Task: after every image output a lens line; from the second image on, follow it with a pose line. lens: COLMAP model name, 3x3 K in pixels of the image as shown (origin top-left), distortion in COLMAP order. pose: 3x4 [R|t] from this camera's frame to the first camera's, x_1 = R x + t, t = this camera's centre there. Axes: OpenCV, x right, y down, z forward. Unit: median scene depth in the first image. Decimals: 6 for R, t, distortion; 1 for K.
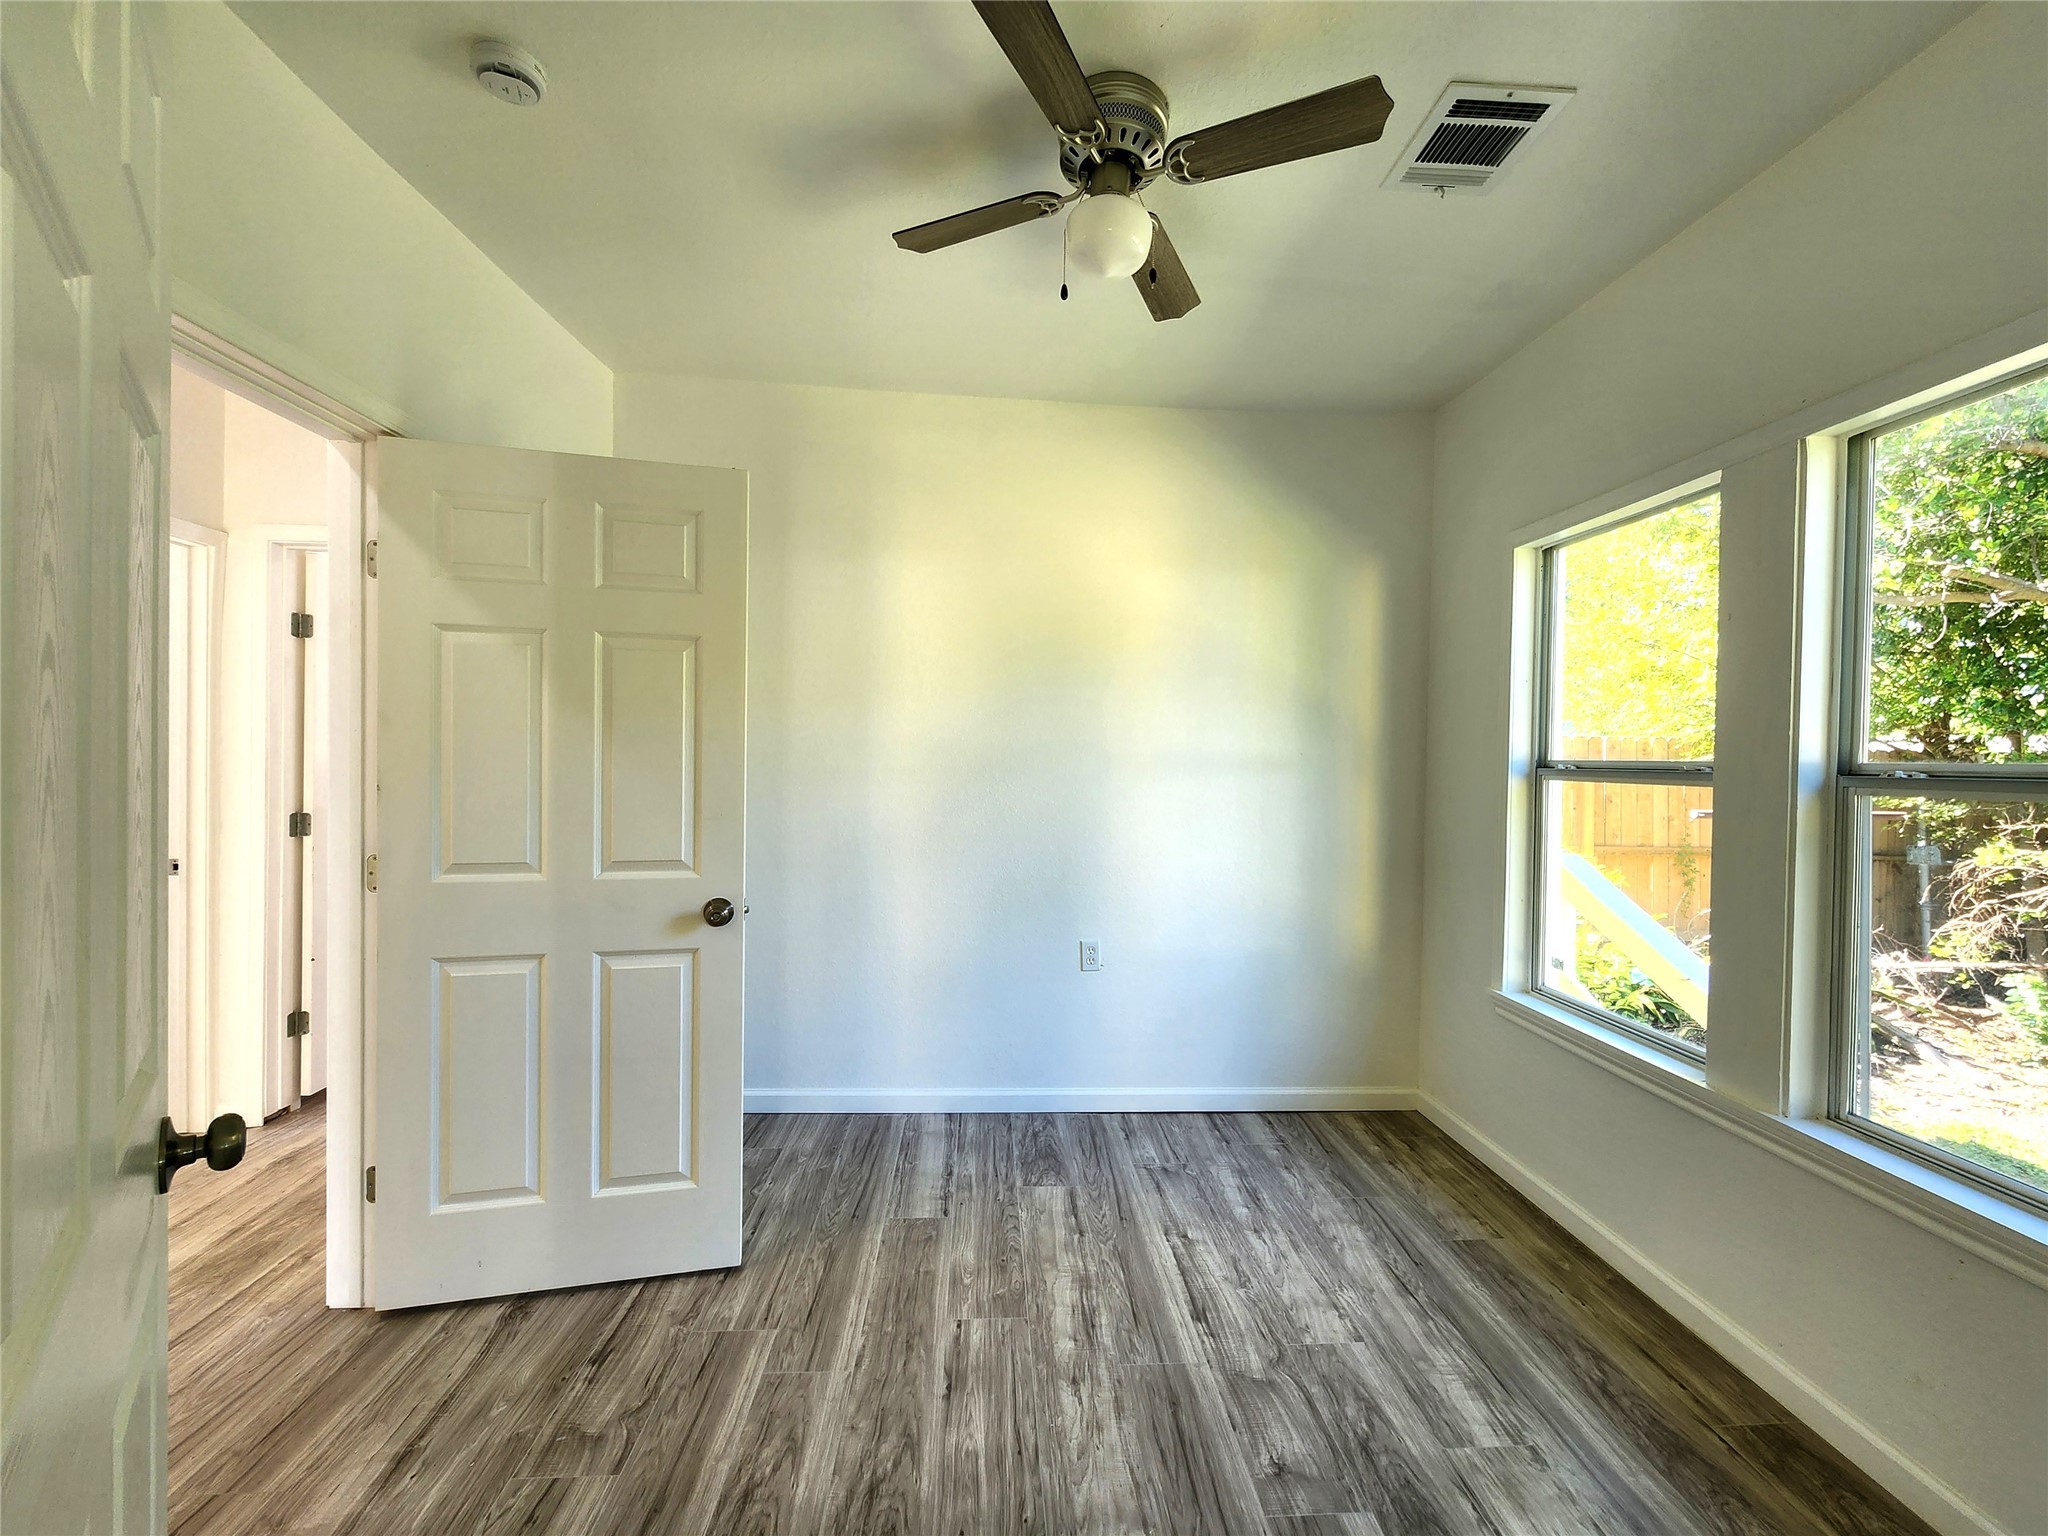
lens RADIAL K [[842.2, 0, 1024.0], [0, 842.2, 768.0], [0, 0, 1]] dist [-0.003114, -0.000516]
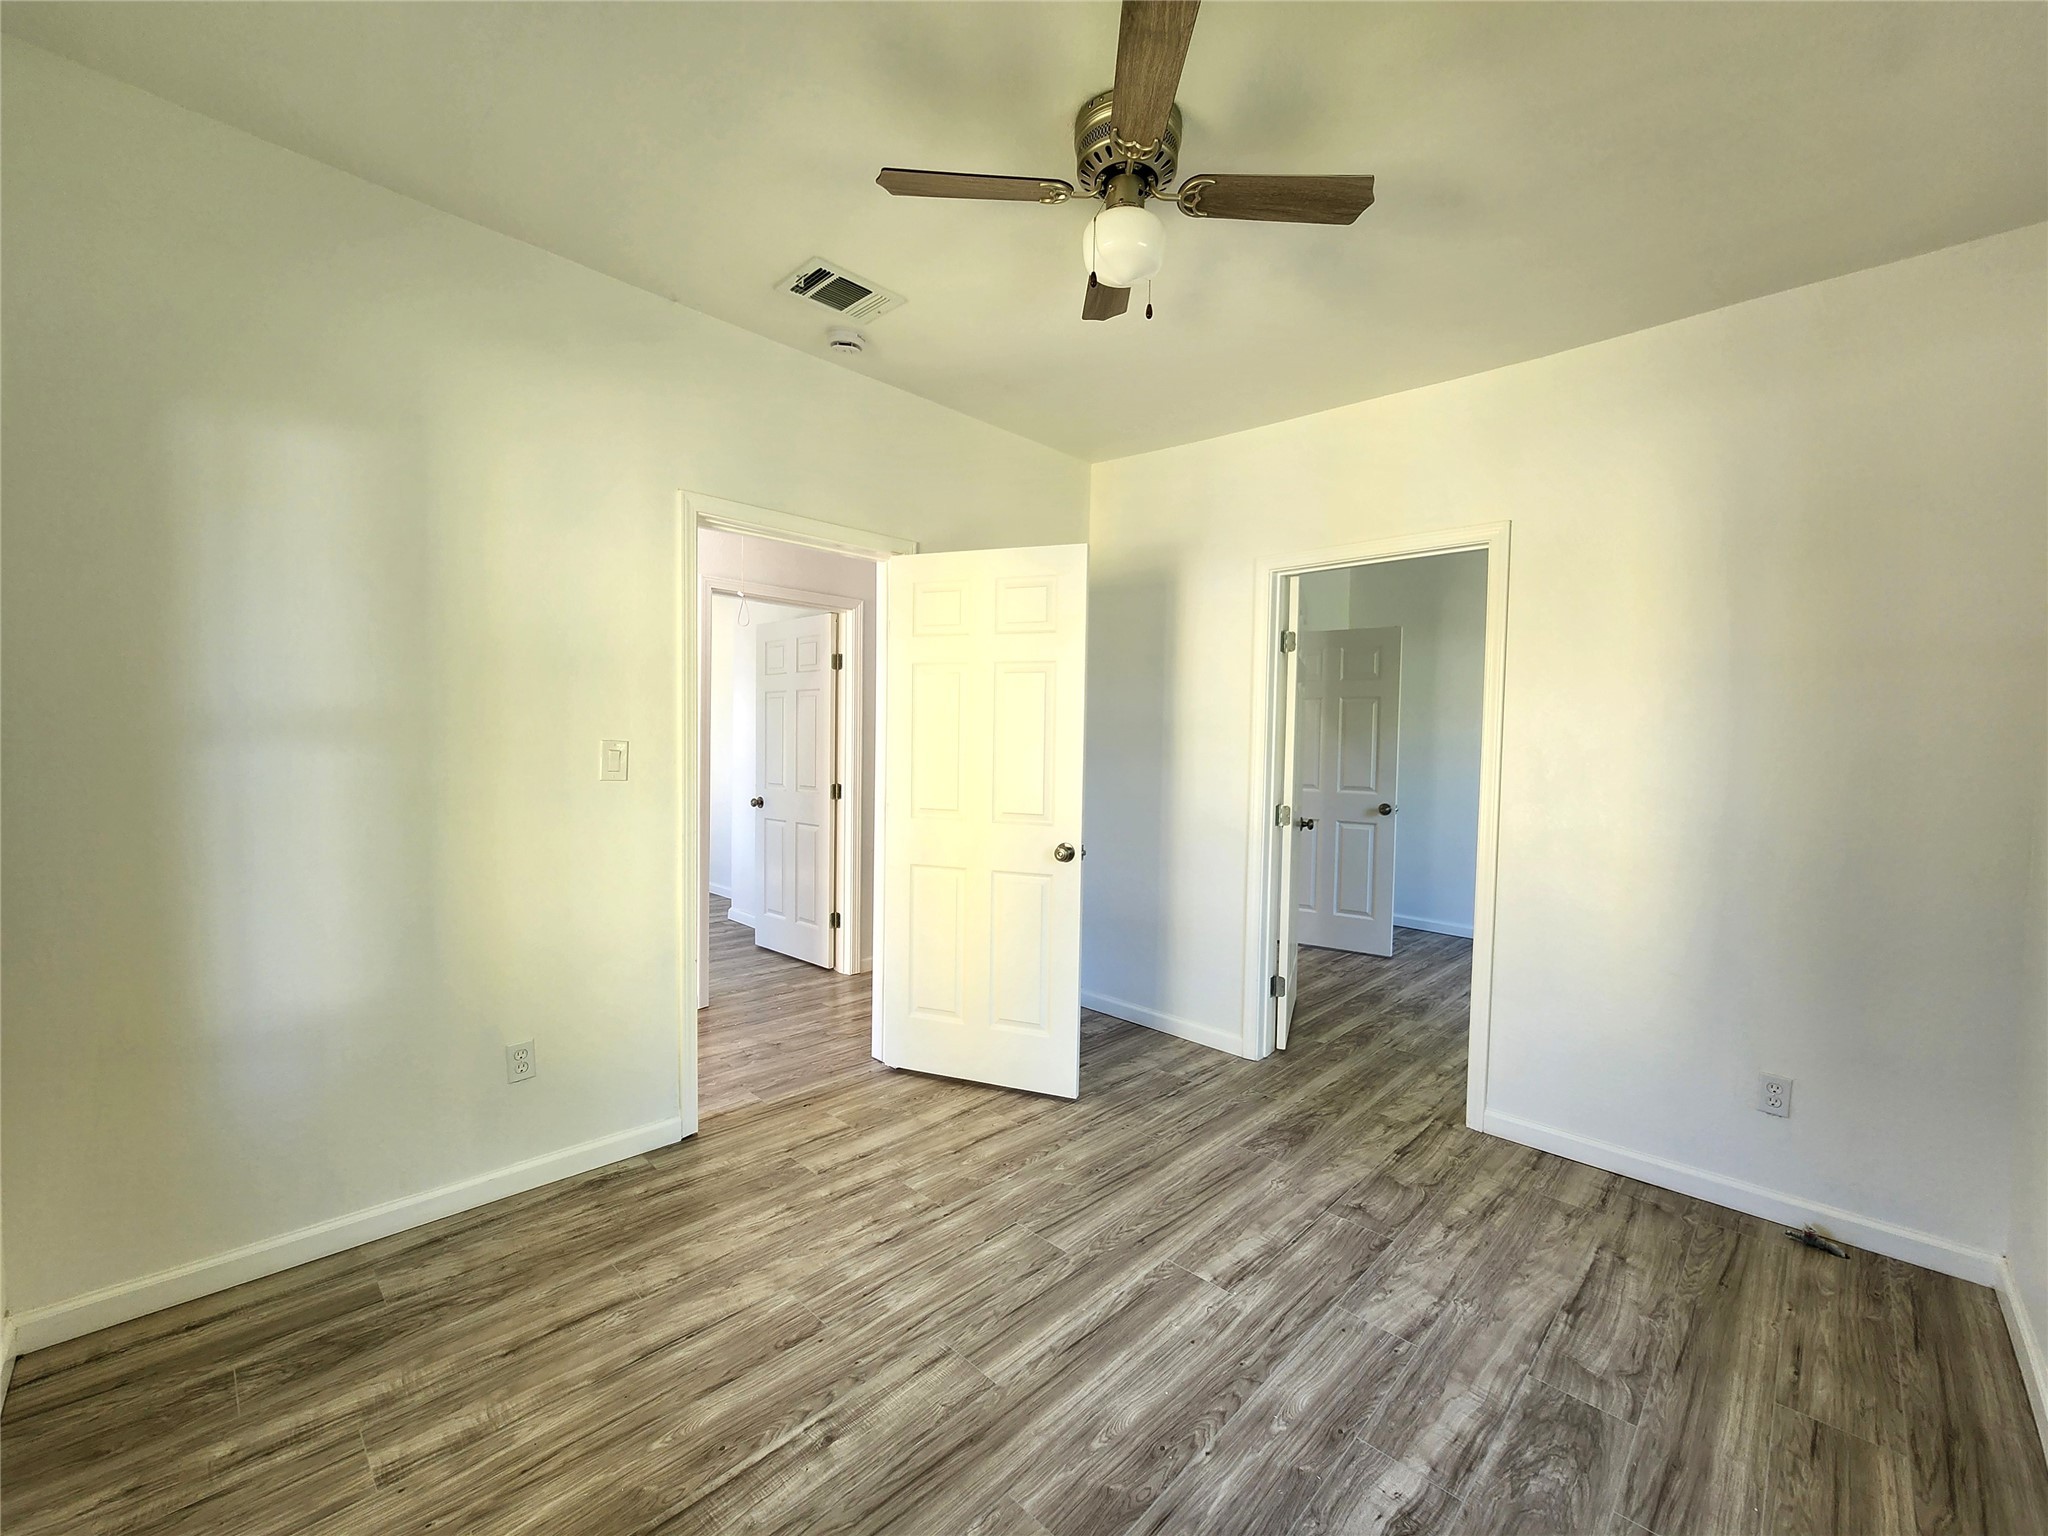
lens RADIAL K [[842.2, 0, 1024.0], [0, 842.2, 768.0], [0, 0, 1]] dist [-0.003114, -0.000516]
pose [[0.678776, 0.025818, -0.733891, 0.758391], [-0.018273, 0.999666, 0.018267, 0.023359], [0.734118, 0.001011, 0.679021, -1.520791]]
